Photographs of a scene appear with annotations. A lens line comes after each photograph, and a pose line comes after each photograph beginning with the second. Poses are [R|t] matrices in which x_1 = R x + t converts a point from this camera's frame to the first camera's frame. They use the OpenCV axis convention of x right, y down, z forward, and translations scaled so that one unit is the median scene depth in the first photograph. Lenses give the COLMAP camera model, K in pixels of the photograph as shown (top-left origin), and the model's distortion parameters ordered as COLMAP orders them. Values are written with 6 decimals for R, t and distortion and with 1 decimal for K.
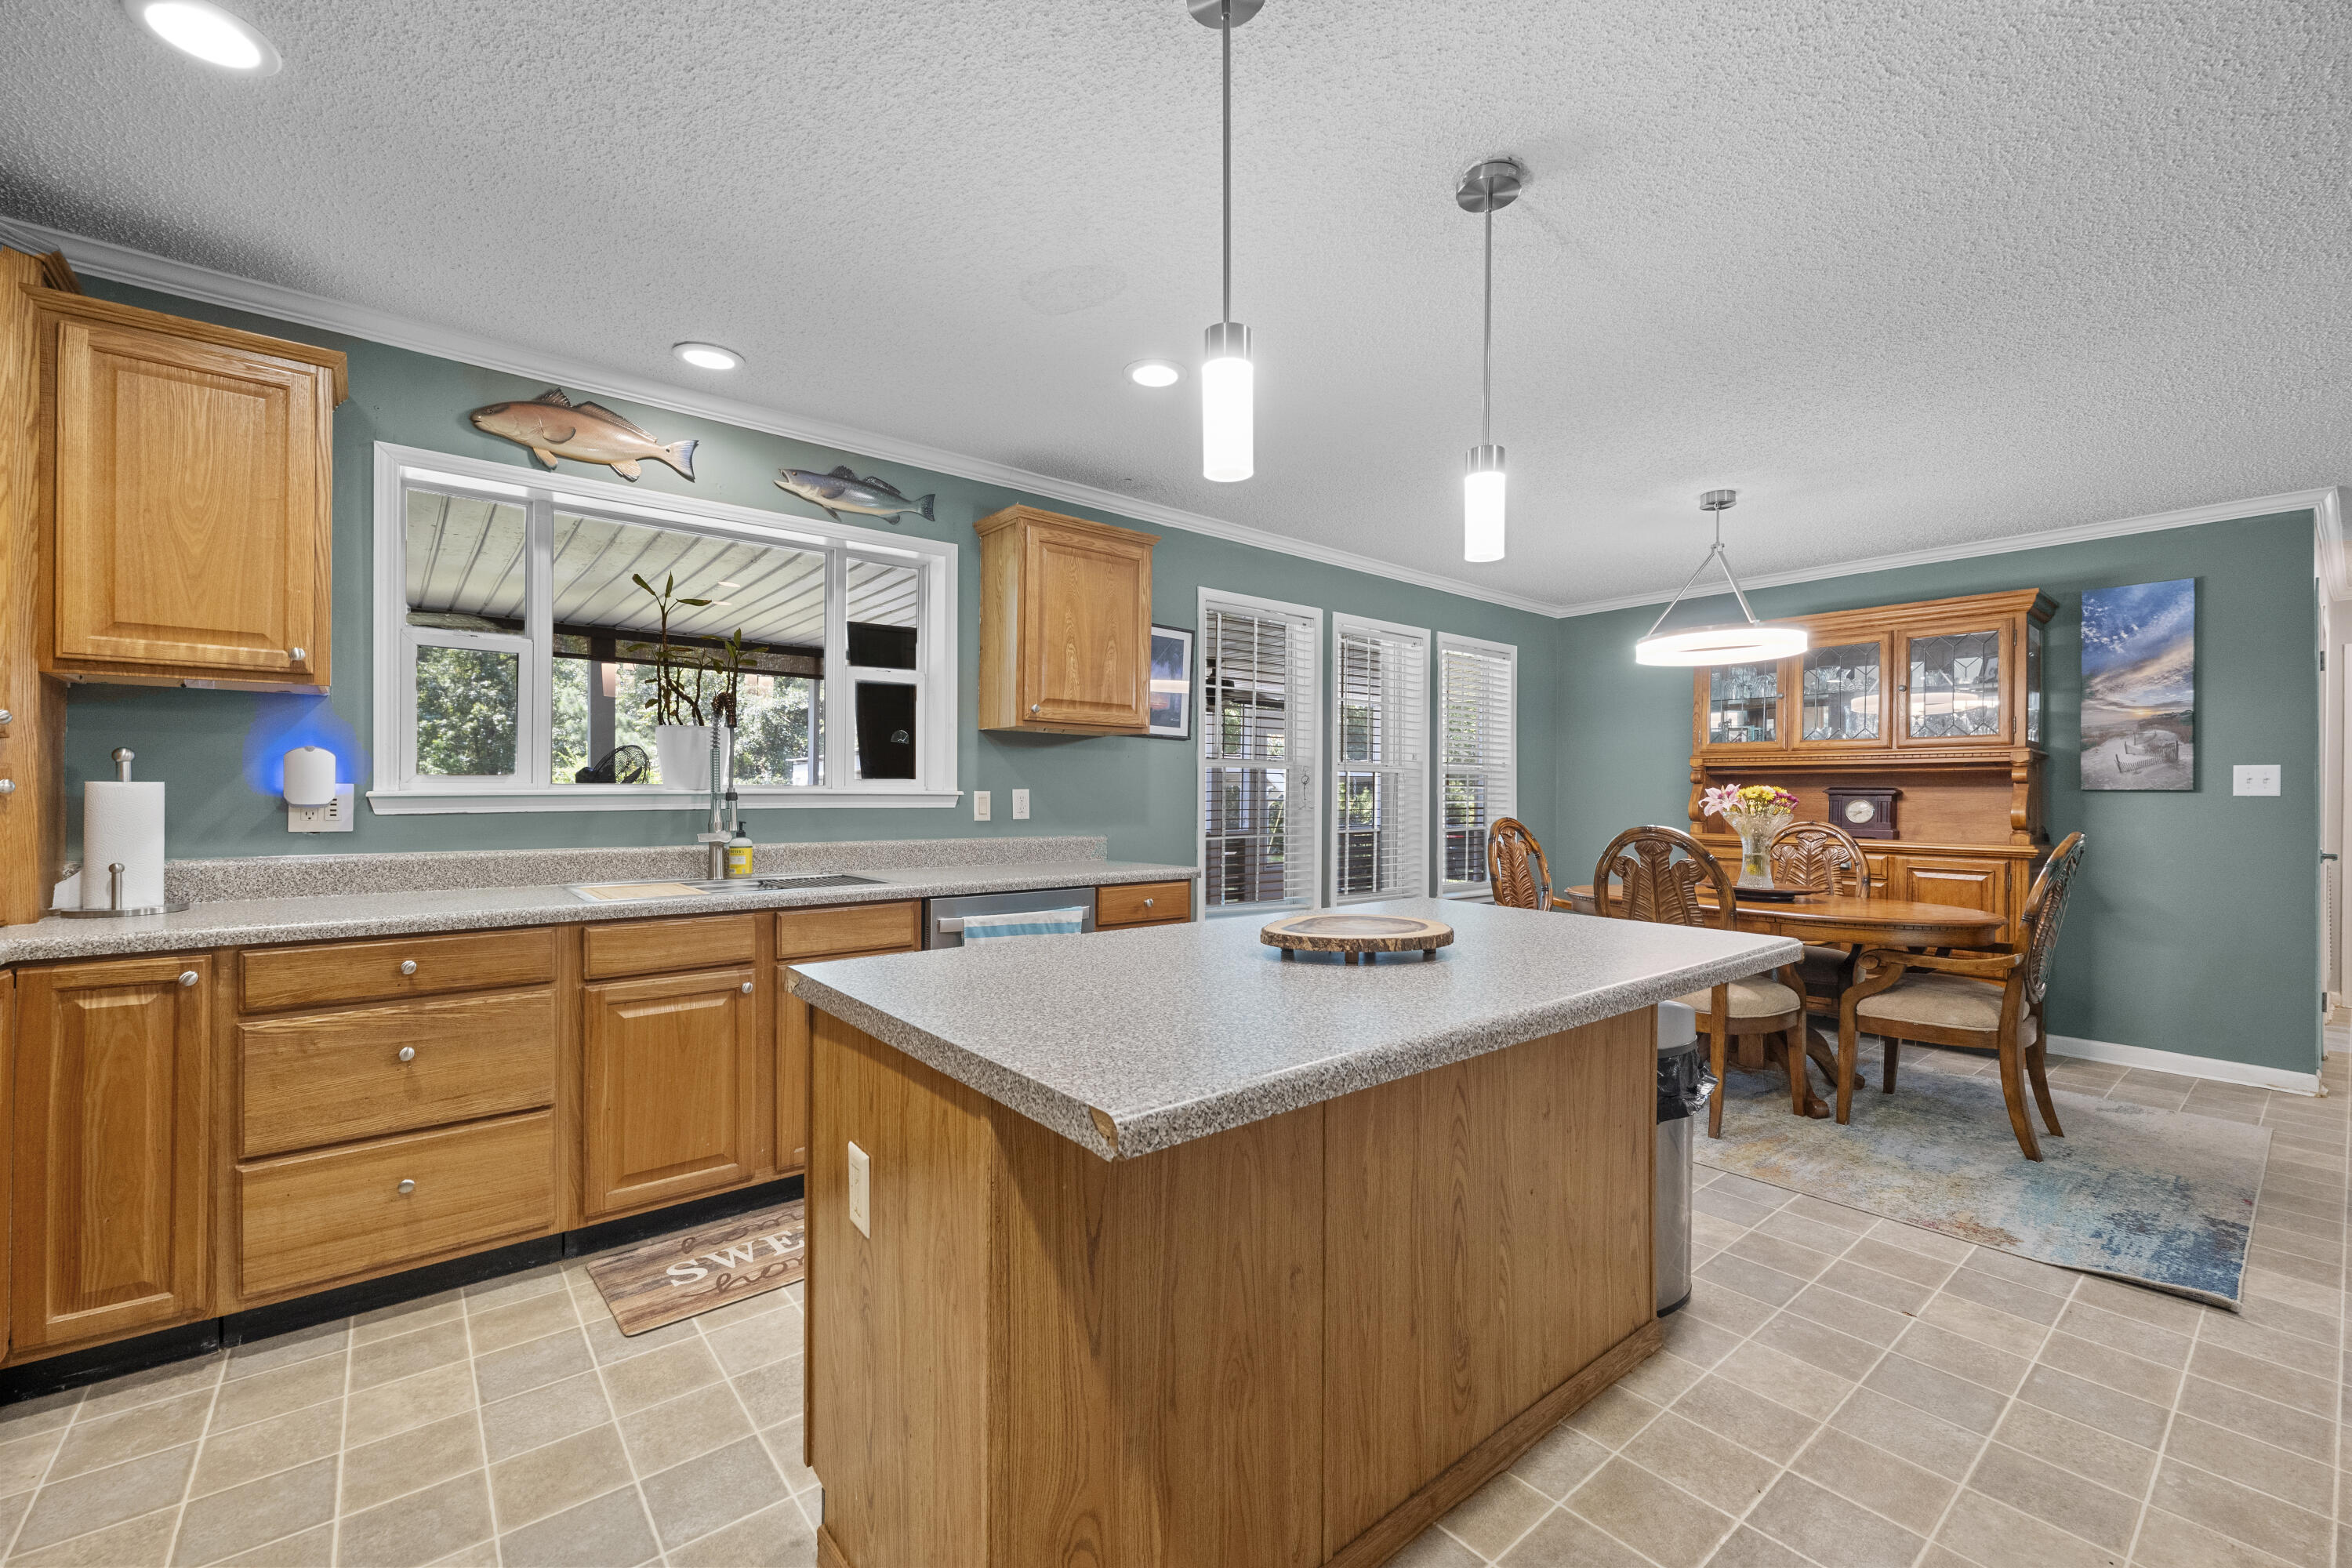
lens RADIAL K [[964.8, 0, 1170.2], [0, 964.8, 791.5], [0, 0, 1]] dist [-0.000338, -0.000141]
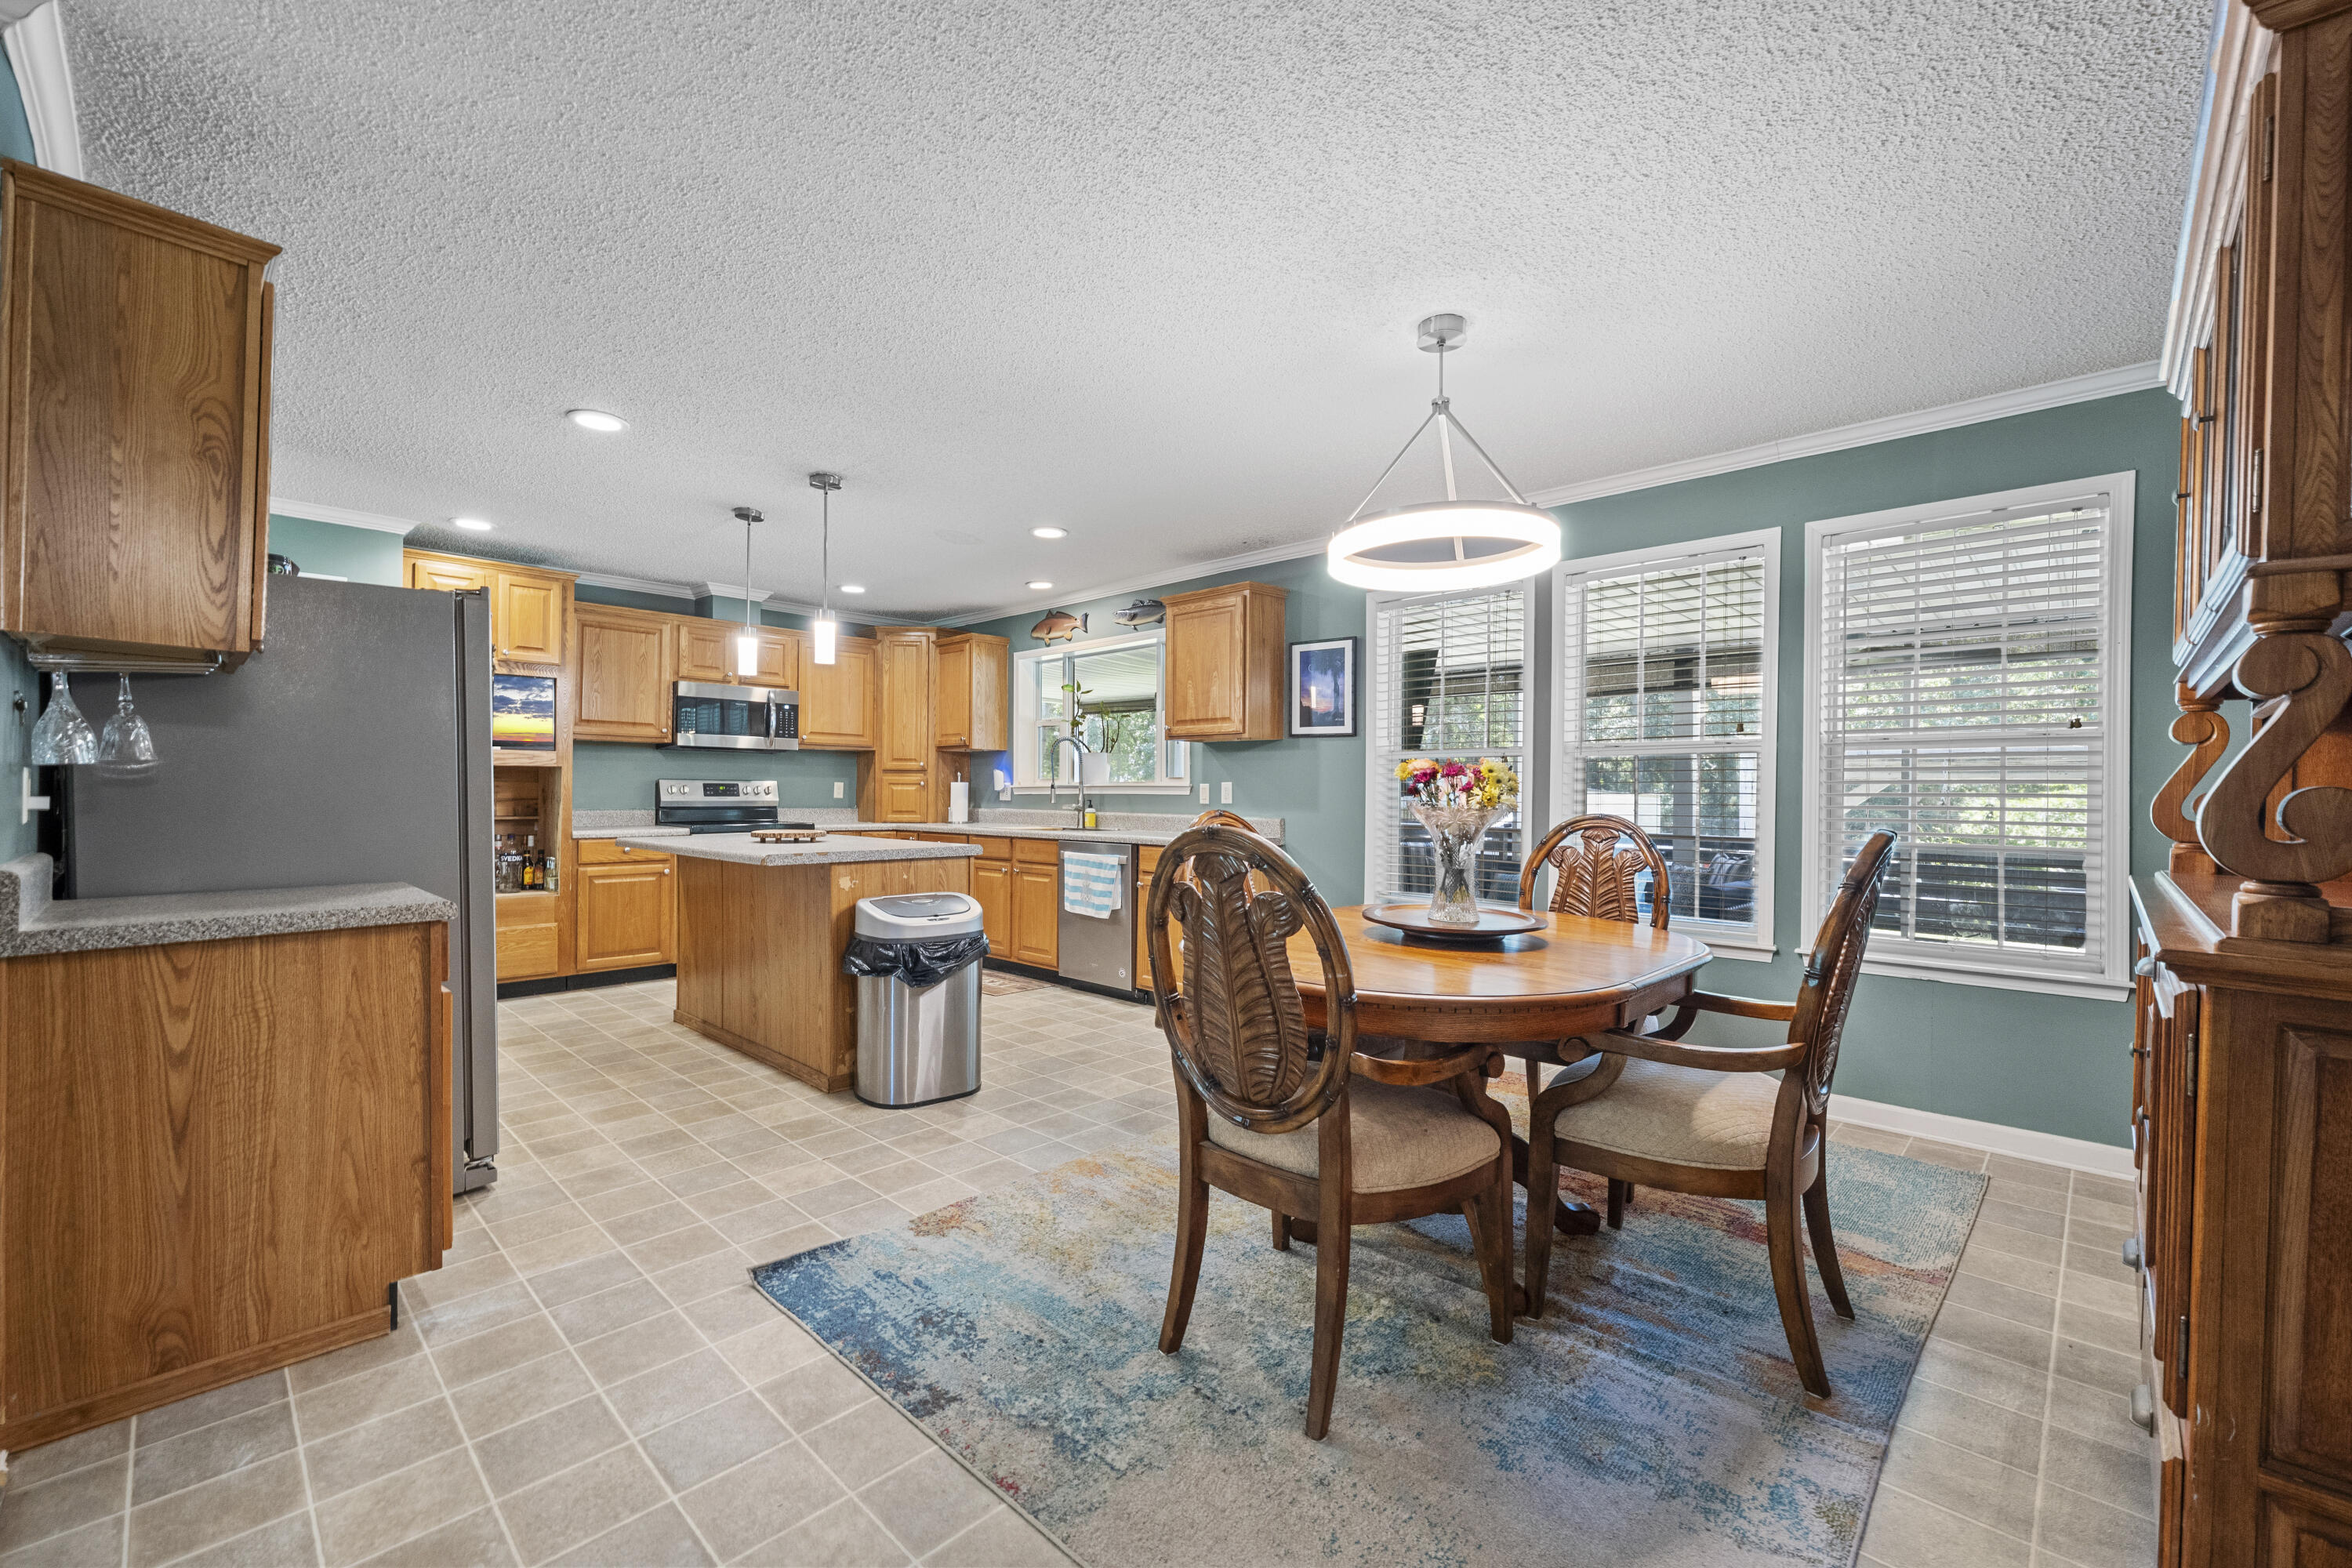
lens RADIAL K [[966.4, 0, 1176.0], [0, 966.4, 784.0], [0, 0, 1]] dist [-0.002405, -0.000662]
pose [[0.118969, -0.011226, -0.992834, 1.849304], [-0.002005, 0.999931, -0.011547, 0.024947], [0.992896, 0.003364, 0.118939, 1.124991]]
